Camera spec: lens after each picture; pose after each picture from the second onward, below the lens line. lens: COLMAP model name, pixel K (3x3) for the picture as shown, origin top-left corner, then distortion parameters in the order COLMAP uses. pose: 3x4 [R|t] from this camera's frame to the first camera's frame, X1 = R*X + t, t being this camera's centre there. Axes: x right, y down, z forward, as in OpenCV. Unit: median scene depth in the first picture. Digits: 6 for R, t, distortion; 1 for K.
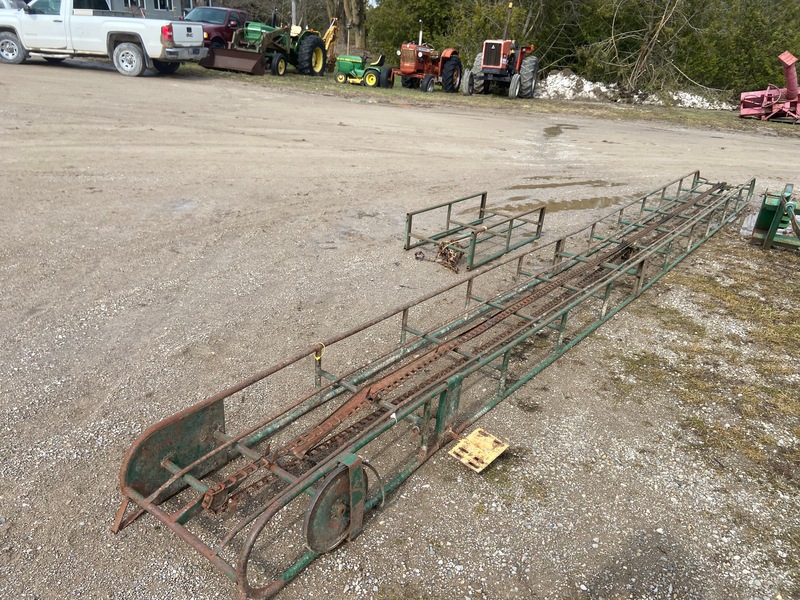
lens RADIAL K [[613.1, 0, 400.0], [0, 613.1, 300.0], [0, 0, 1]] dist [0.146132, -0.187591]
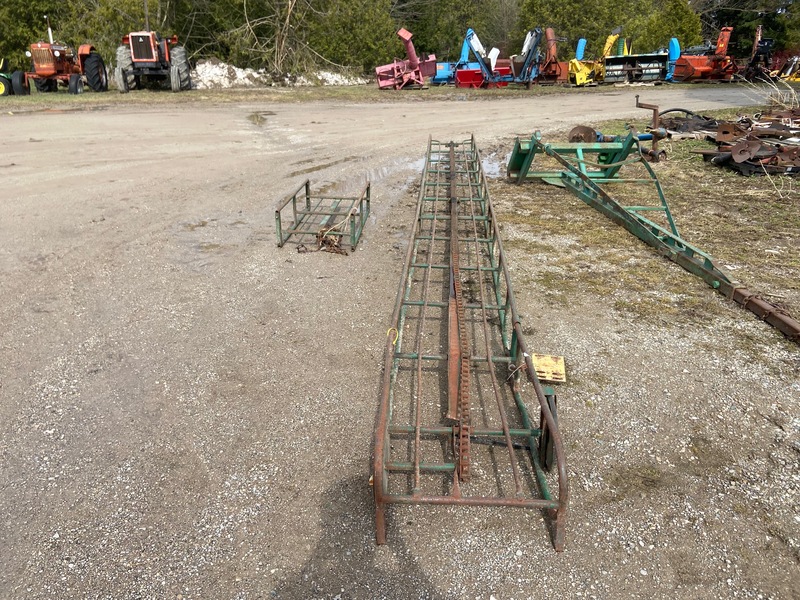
lens RADIAL K [[613.1, 0, 400.0], [0, 613.1, 300.0], [0, 0, 1]] dist [0.146132, -0.187591]
pose [[0.826996, -0.276597, 0.489462, -0.096498], [0.267715, 0.959307, 0.089776, -0.010571], [-0.494376, 0.056792, 0.867391, 0.011354]]
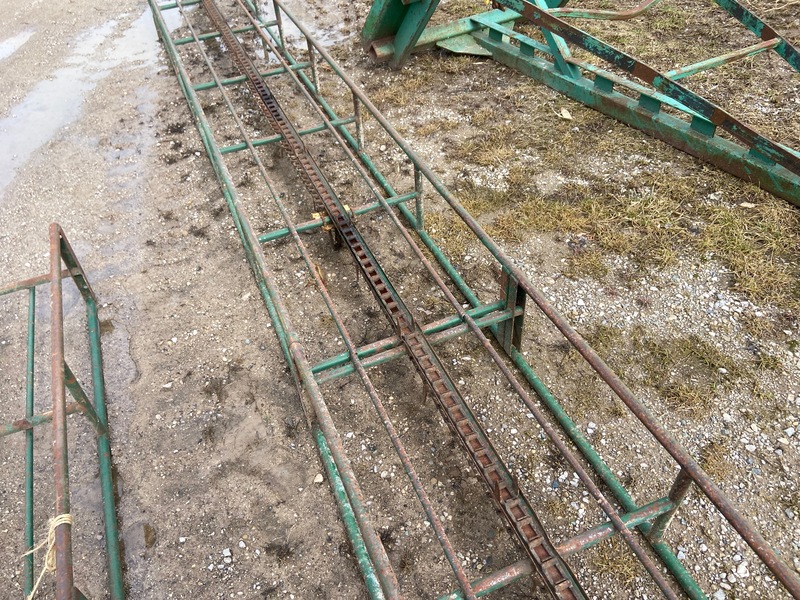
lens RADIAL K [[613.1, 0, 400.0], [0, 613.1, 300.0], [0, 0, 1]] dist [0.146132, -0.187591]
pose [[0.478896, -0.662323, 0.576183, 0.030079], [0.424300, 0.749218, 0.508569, -0.067283], [-0.768523, 0.000922, 0.639821, 0.194565]]
